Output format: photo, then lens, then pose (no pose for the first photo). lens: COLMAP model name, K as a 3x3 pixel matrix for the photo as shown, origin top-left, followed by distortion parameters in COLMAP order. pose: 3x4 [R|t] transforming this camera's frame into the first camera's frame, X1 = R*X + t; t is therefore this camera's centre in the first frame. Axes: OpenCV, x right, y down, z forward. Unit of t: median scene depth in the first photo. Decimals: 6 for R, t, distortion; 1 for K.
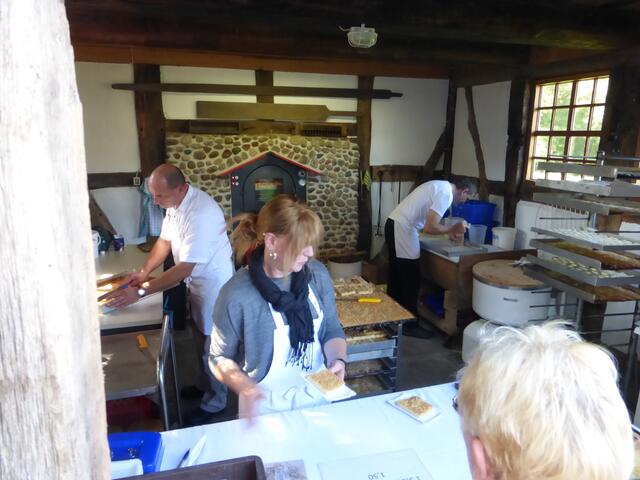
lens RADIAL K [[495.4, 0, 312.6], [0, 495.4, 239.7], [0, 0, 1]] dist [-0.000222, -0.005373]
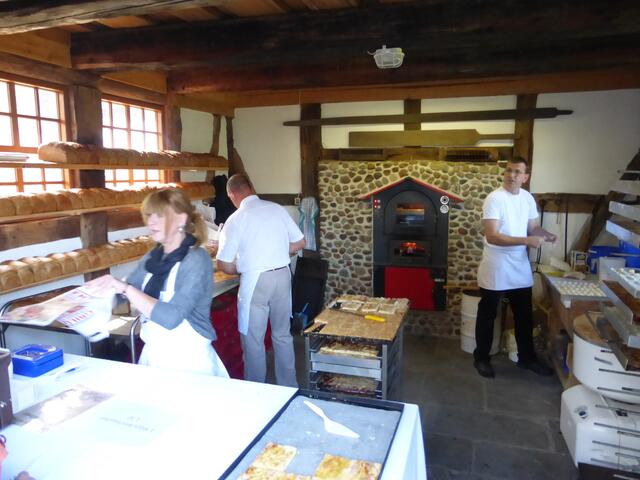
lens RADIAL K [[495.4, 0, 312.6], [0, 495.4, 239.7], [0, 0, 1]] dist [-0.000222, -0.005373]
pose [[0.793190, 0.075078, -0.604328, 0.382809], [-0.120498, 0.992100, -0.034903, 0.010424], [0.596933, 0.100505, 0.795971, 0.081240]]
